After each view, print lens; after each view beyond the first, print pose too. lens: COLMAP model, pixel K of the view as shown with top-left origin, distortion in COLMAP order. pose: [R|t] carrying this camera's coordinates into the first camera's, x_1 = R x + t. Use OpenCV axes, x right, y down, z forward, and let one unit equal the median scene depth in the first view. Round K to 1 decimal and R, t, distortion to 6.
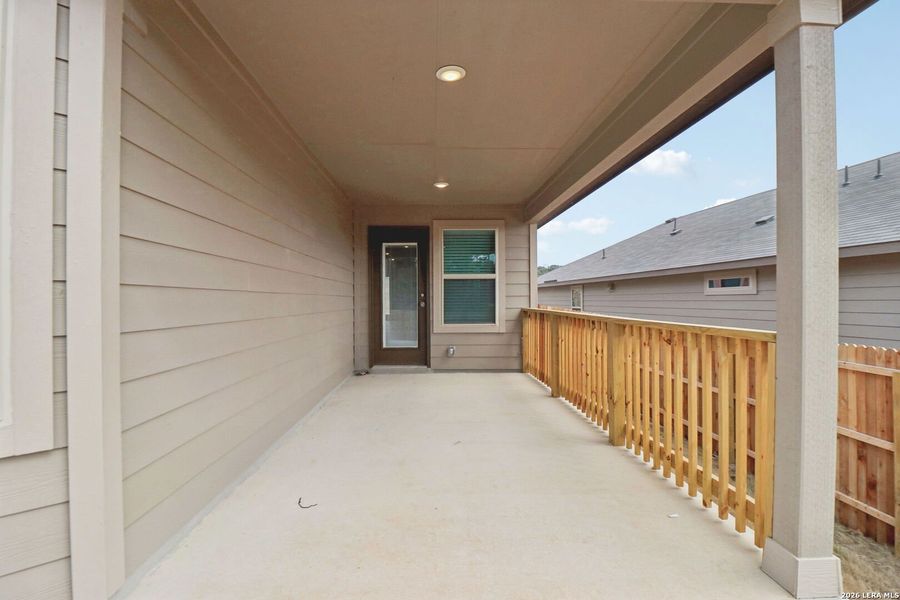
lens RADIAL K [[417.5, 0, 437.7], [0, 417.5, 298.3], [0, 0, 1]] dist [0.003019, -0.012012]
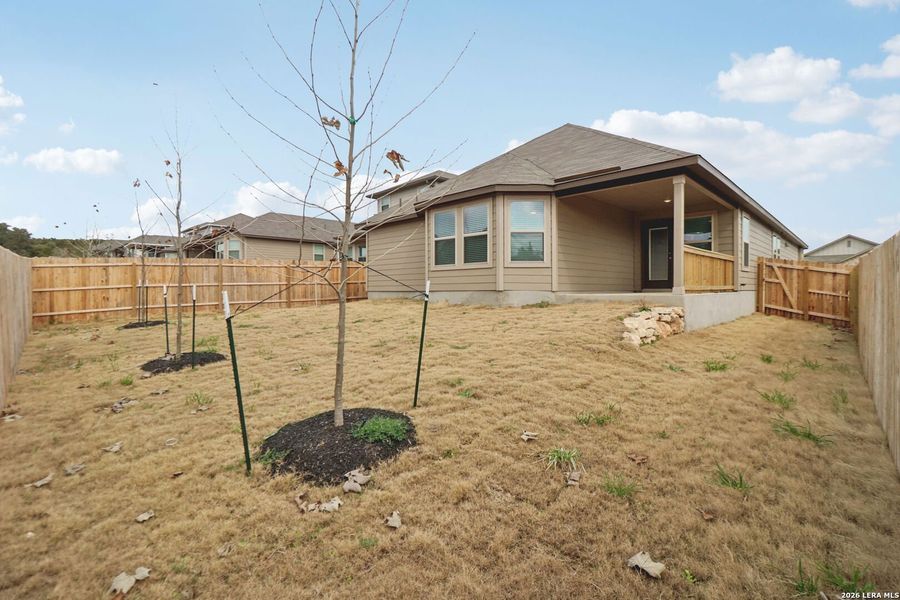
lens RADIAL K [[417.5, 0, 437.7], [0, 417.5, 298.3], [0, 0, 1]] dist [0.003019, -0.012012]
pose [[0.682953, 0.015282, -0.730302, 0.663567], [0.003196, 0.999709, 0.023908, 0.157040], [0.730455, -0.018662, 0.682706, -1.177259]]
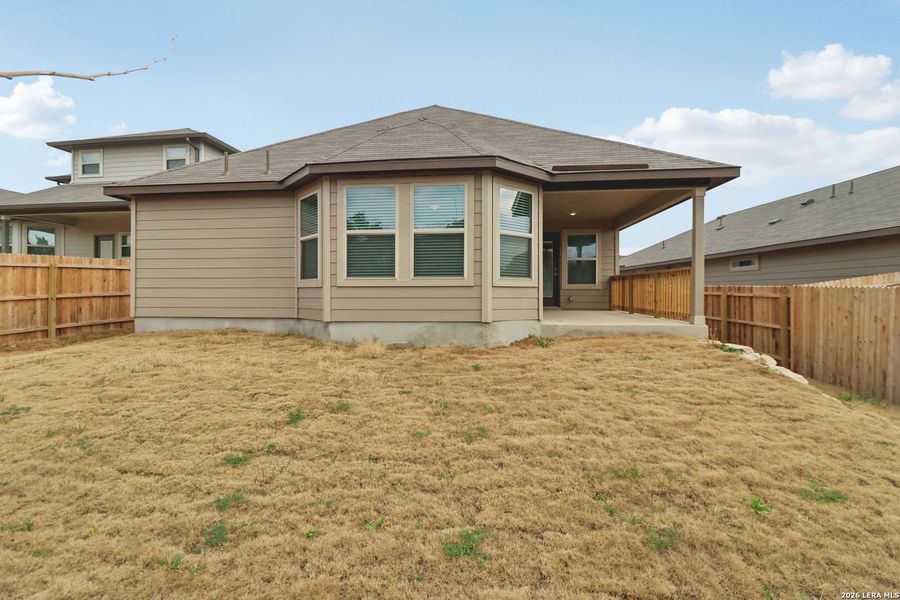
lens RADIAL K [[417.5, 0, 437.7], [0, 417.5, 298.3], [0, 0, 1]] dist [0.003019, -0.012012]
pose [[0.991974, 0.004207, -0.126373, -0.328787], [-0.001649, 0.999792, 0.020340, 0.086923], [0.126432, -0.019968, 0.991774, -0.949986]]
